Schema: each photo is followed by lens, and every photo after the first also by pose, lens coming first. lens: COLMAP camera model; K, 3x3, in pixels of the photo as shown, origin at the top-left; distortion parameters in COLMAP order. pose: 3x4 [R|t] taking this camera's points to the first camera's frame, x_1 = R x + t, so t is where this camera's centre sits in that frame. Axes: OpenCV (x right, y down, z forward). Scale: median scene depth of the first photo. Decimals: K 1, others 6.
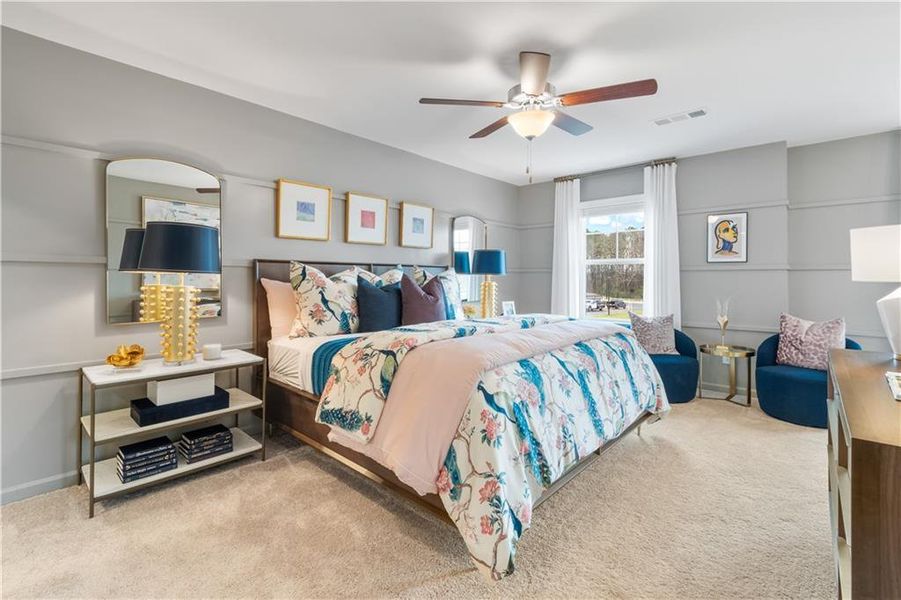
lens RADIAL K [[407.7, 0, 443.2], [0, 407.7, 269.9], [0, 0, 1]] dist [0.005707, -0.002724]
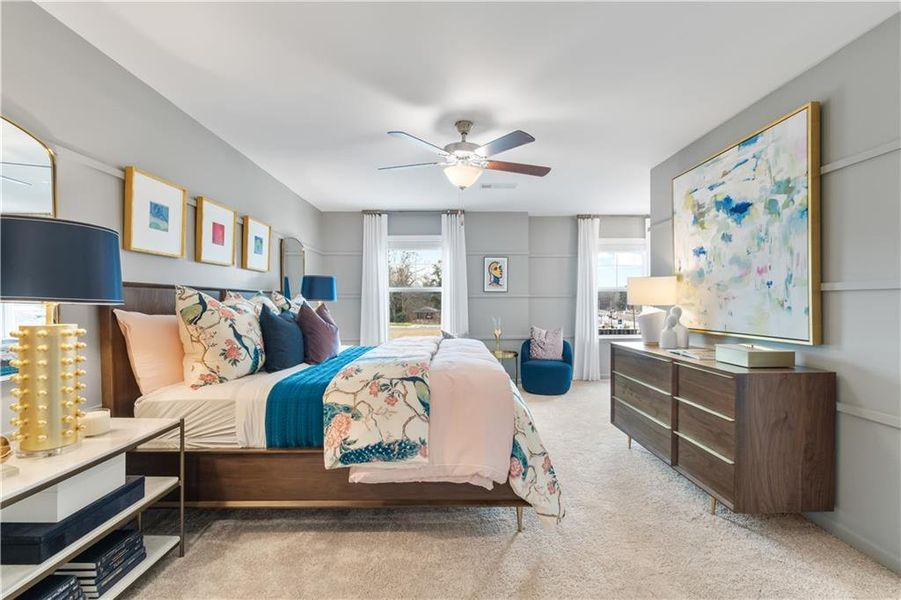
lens RADIAL K [[407.7, 0, 446.5], [0, 407.7, 300.8], [0, 0, 1]] dist [0.005707, -0.002724]
pose [[0.729890, -0.003917, 0.683554, -0.536458], [-0.007907, 0.999868, 0.014173, -0.008235], [-0.683519, -0.015750, 0.729763, 0.127150]]
